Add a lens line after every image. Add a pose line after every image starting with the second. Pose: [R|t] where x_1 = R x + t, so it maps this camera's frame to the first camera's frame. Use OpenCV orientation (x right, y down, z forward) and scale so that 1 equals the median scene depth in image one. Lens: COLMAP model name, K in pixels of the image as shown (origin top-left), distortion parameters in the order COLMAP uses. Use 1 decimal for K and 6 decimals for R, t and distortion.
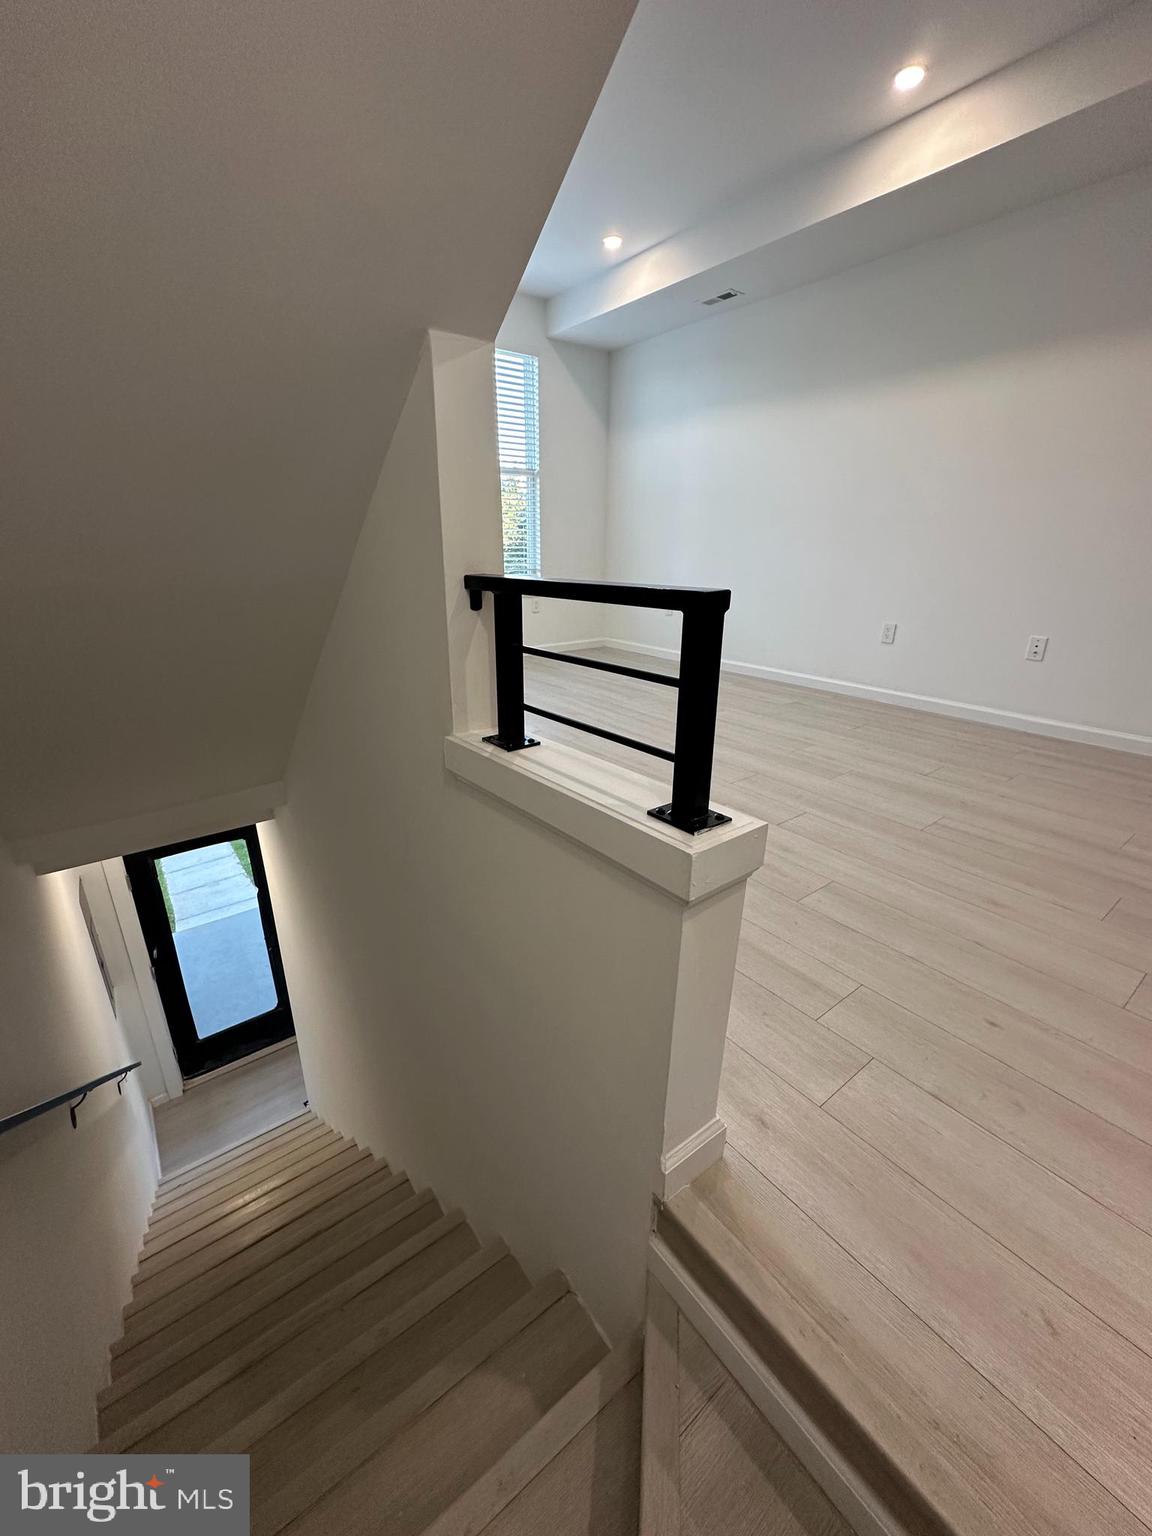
lens RADIAL K [[618.7, 0, 579.5], [0, 618.7, 768.7], [0, 0, 1]] dist [-0.002230, 0.000461]
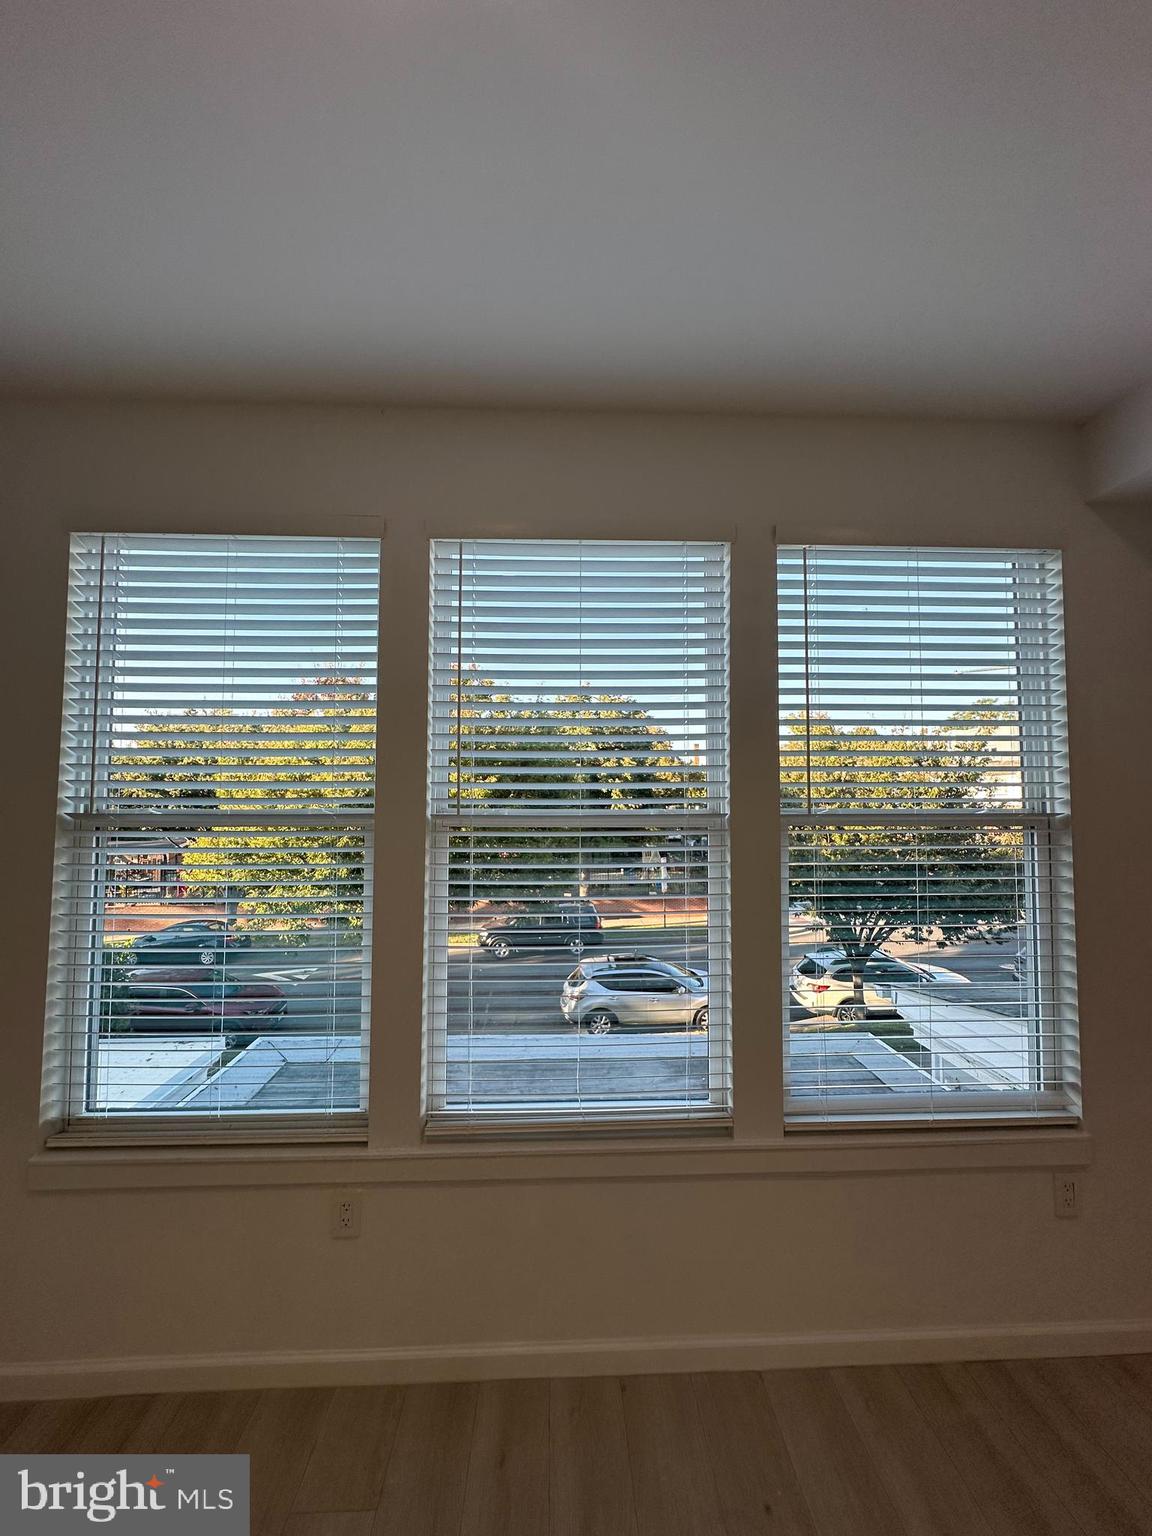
lens RADIAL K [[618.7, 0, 574.3], [0, 618.7, 780.0], [0, 0, 1]] dist [-0.002230, 0.000461]
pose [[0.814824, -0.032245, -0.578812, -0.144037], [-0.193796, 0.925857, -0.324396, -0.521562], [0.546357, 0.376497, 0.748161, 0.895223]]
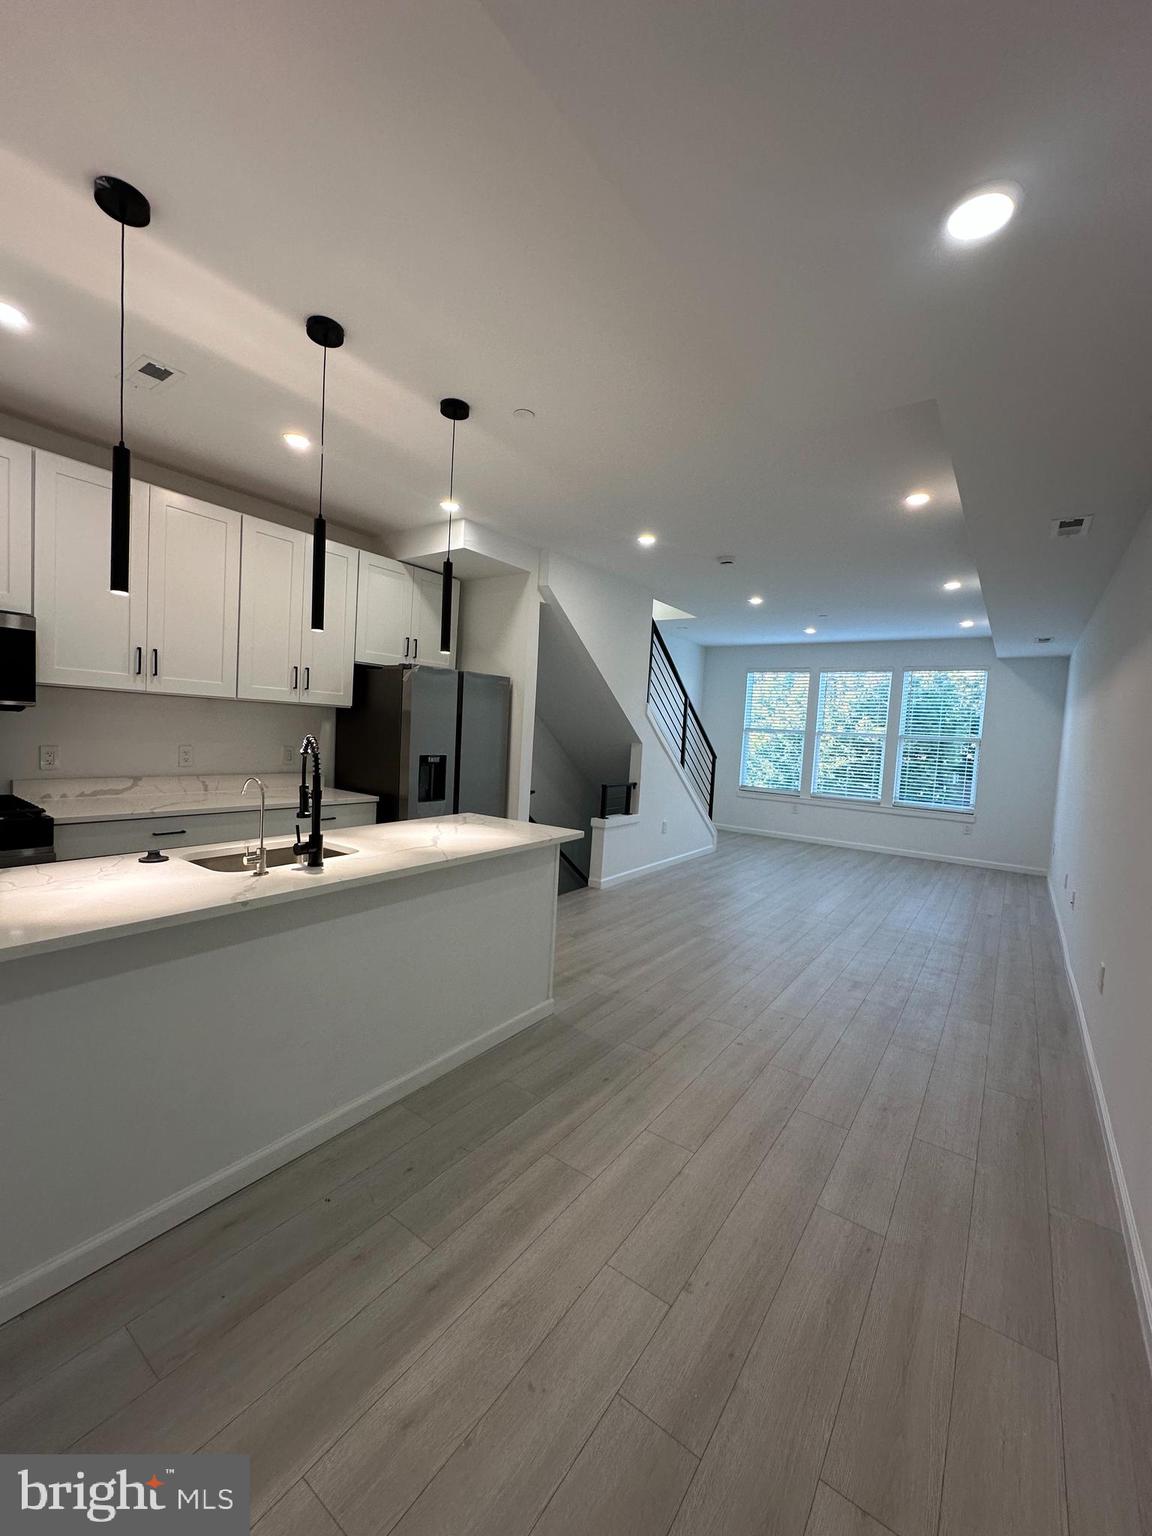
lens RADIAL K [[618.7, 0, 577.4], [0, 618.7, 767.0], [0, 0, 1]] dist [-0.002230, 0.000461]
pose [[0.279001, 0.073524, -0.957472, 1.646611], [-0.375778, 0.925914, -0.038398, -0.028089], [0.883714, 0.370510, 0.285960, -0.325538]]
